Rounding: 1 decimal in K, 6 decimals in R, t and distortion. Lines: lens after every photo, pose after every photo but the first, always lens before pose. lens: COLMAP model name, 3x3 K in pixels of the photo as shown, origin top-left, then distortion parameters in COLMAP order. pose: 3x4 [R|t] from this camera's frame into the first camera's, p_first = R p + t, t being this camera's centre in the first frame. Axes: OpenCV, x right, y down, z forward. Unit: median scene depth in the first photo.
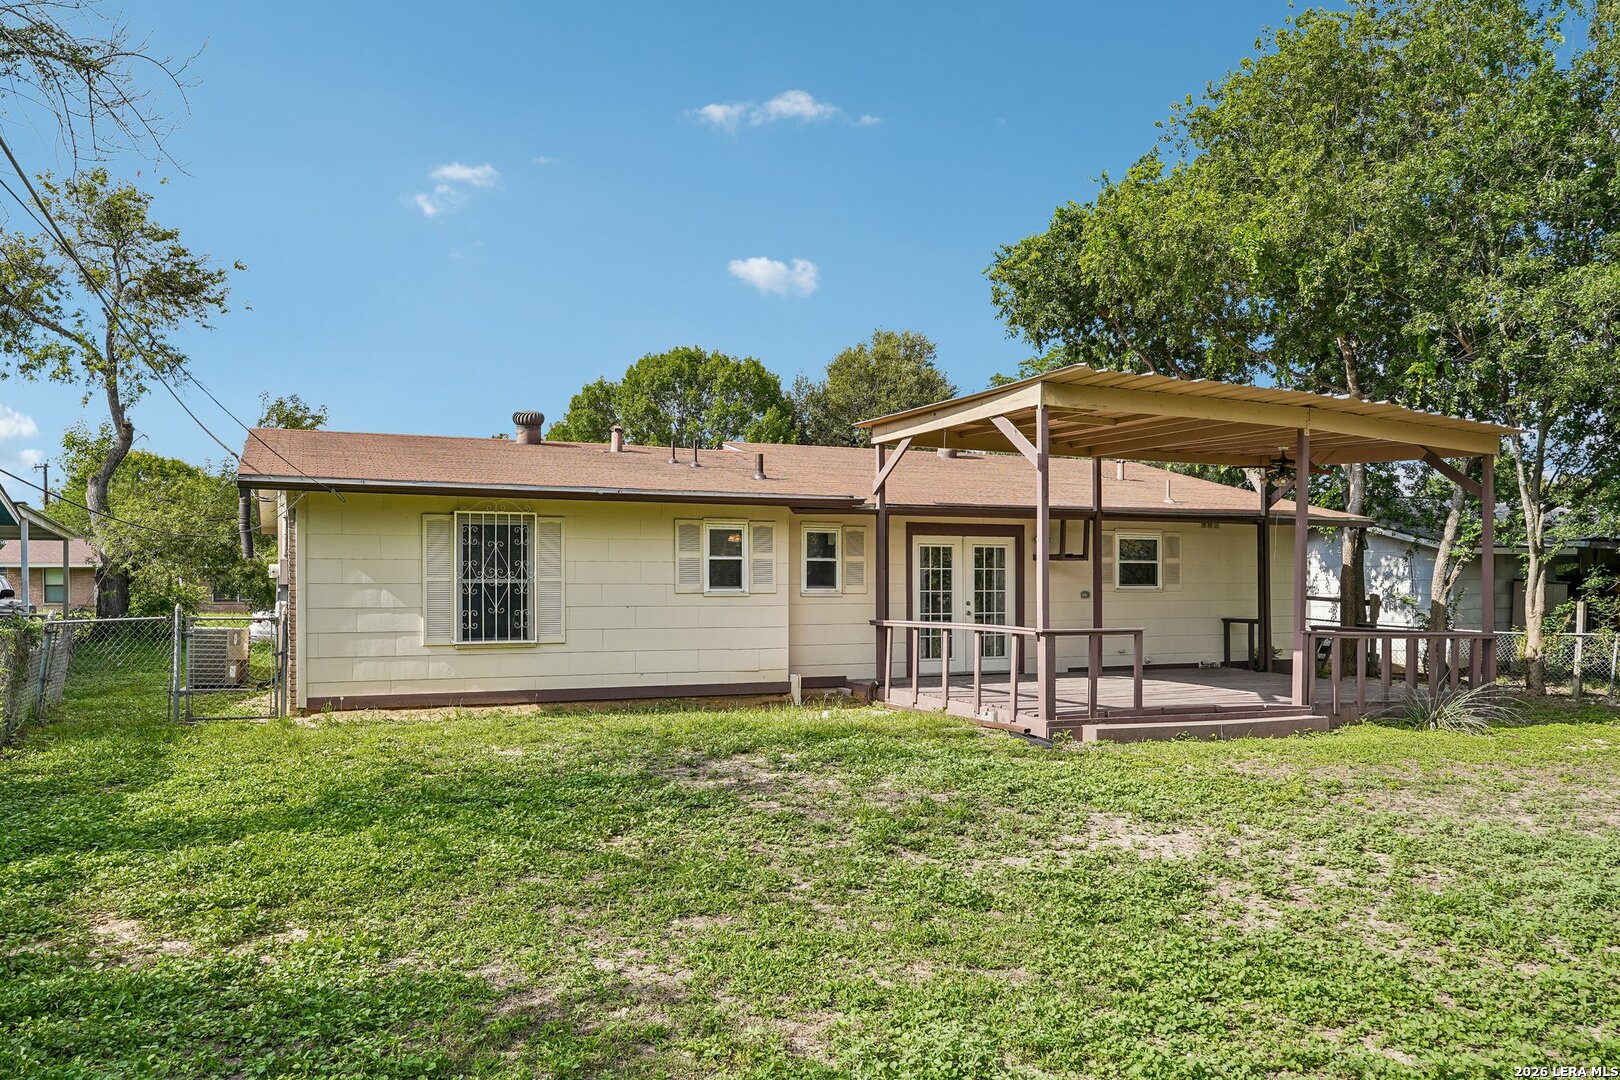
lens RADIAL K [[1153.6, 0, 796.1], [0, 1153.6, 592.9], [0, 0, 1]] dist [0.019527, -0.000781]
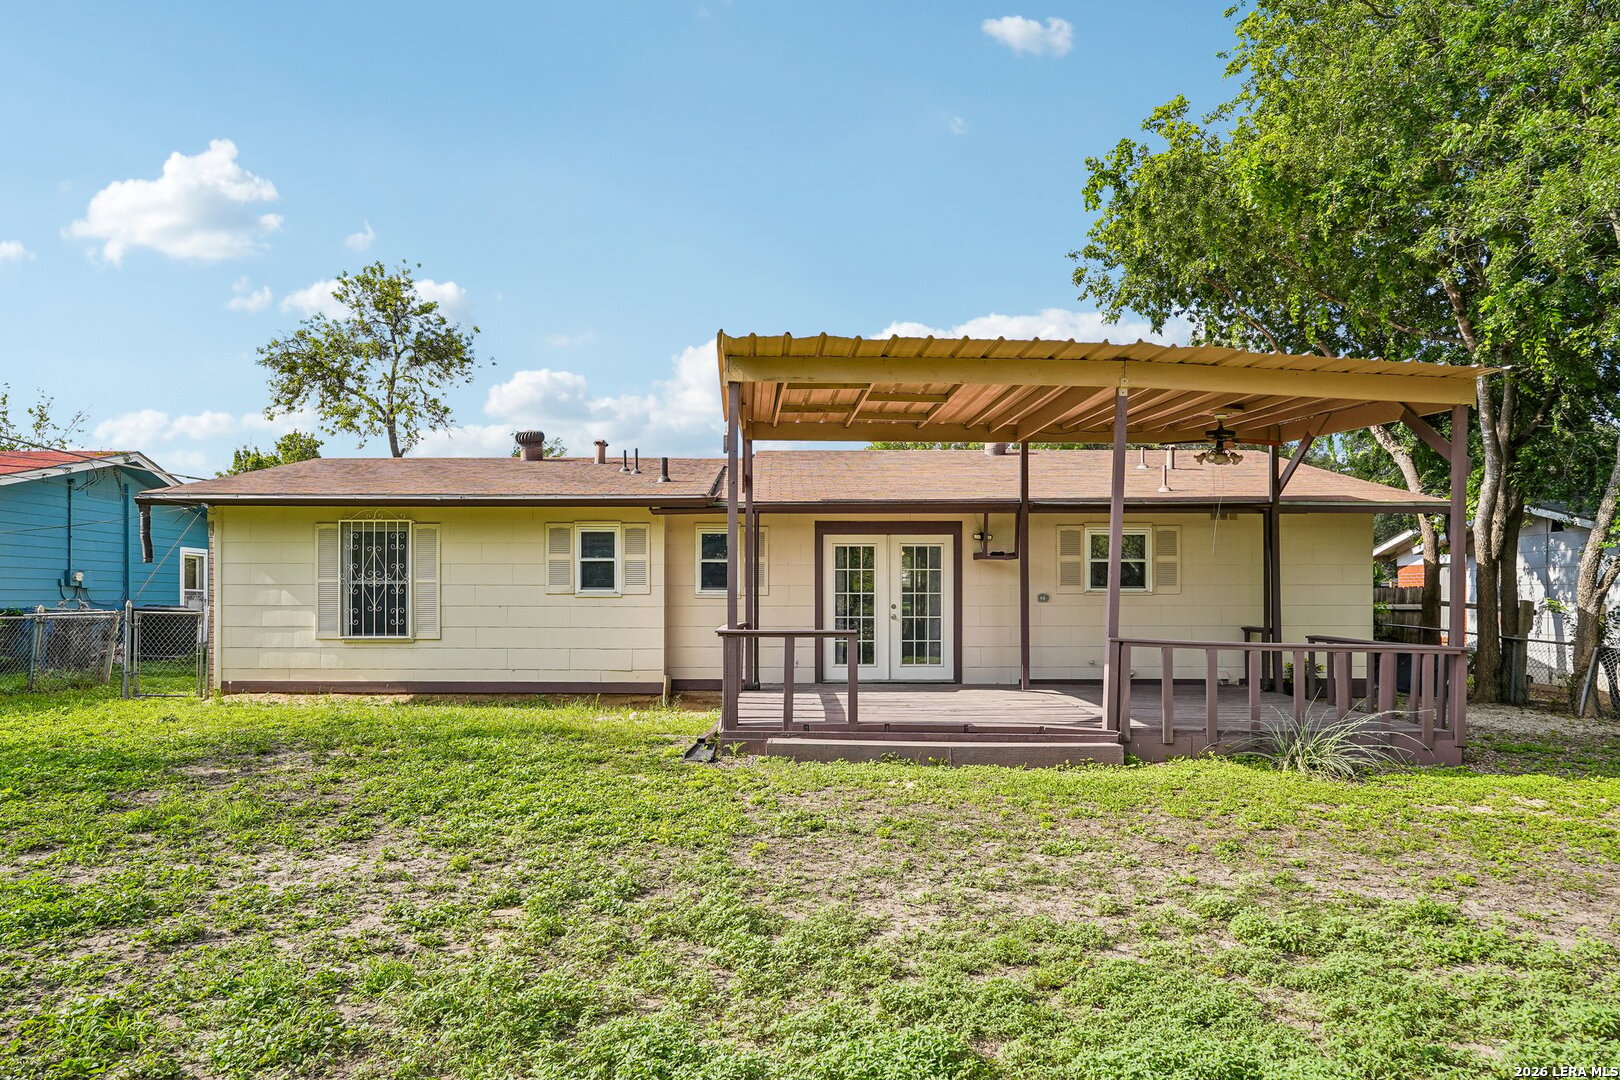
lens RADIAL K [[1057.0, 0, 826.3], [0, 1057.0, 609.5], [0, 0, 1]] dist [0.000487, -0.003015]
pose [[0.919146, 0.005177, -0.393883, 0.445327], [-0.004142, 0.999985, 0.003476, 0.008865], [0.393895, -0.001563, 0.919154, 0.197324]]
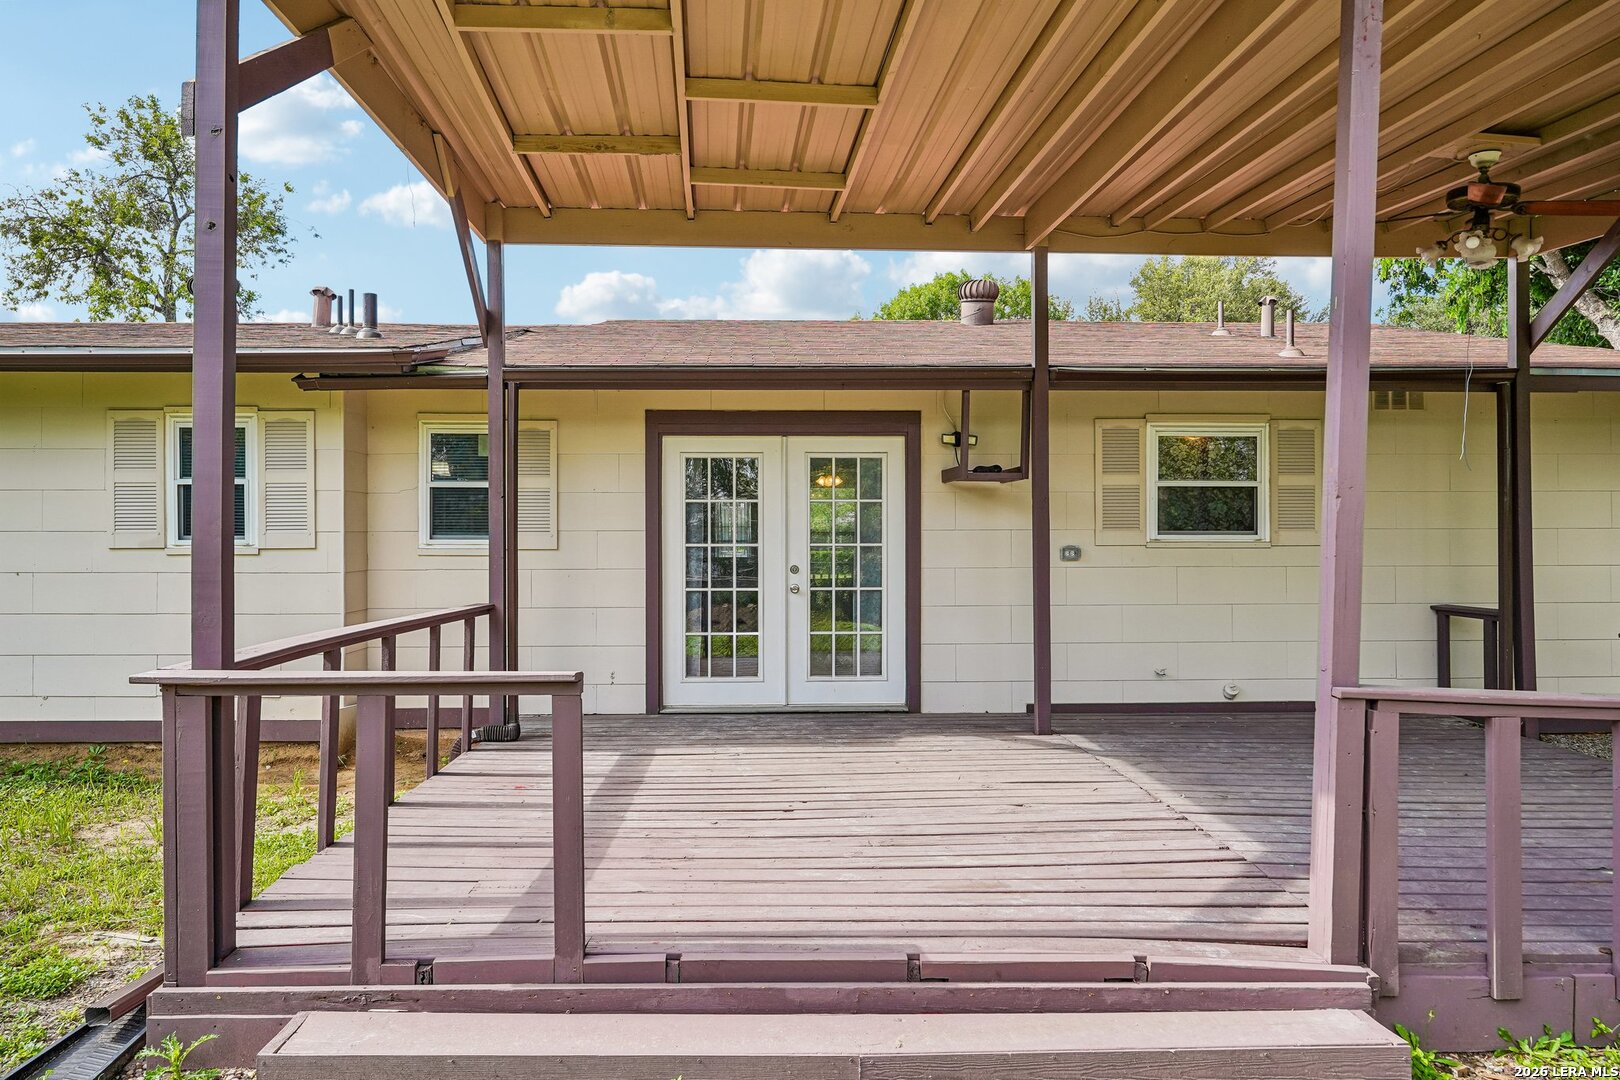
lens RADIAL K [[1052.8, 0, 833.0], [0, 1052.8, 553.4], [0, 0, 1]] dist [0.005544, -0.002453]
pose [[0.930500, 0.003866, -0.366272, 0.340071], [-0.001904, 0.999982, 0.005719, -0.000702], [0.366288, -0.004624, 0.930490, 0.592122]]
